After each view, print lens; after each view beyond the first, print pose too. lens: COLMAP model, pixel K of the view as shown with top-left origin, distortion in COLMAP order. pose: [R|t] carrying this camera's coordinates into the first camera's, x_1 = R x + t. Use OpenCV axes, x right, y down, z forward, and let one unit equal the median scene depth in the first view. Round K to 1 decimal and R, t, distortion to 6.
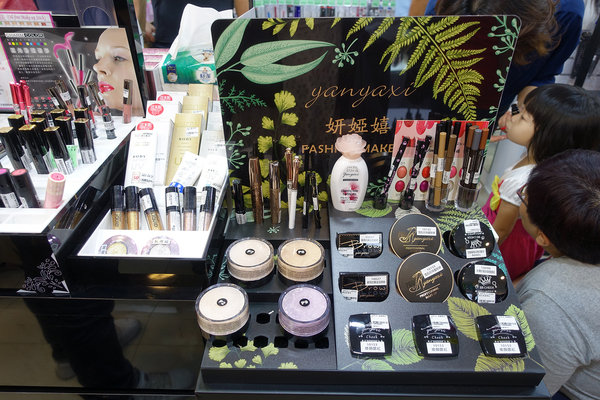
lens RADIAL K [[406.5, 0, 301.5], [0, 406.5, 199.2], [0, 0, 1]] dist [0.004980, -0.006936]
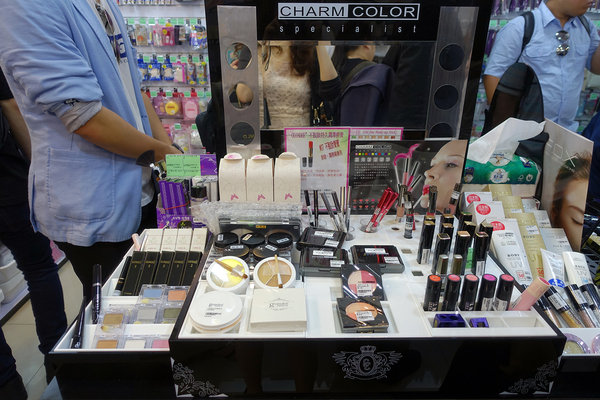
lens RADIAL K [[406.5, 0, 302.7], [0, 406.5, 201.7], [0, 0, 1]] dist [0.004980, -0.006936]
pose [[0.999731, -0.018371, 0.014146, -0.877416], [0.020560, 0.984426, -0.174592, -0.061252], [-0.010718, 0.174836, 0.984539, -0.074872]]
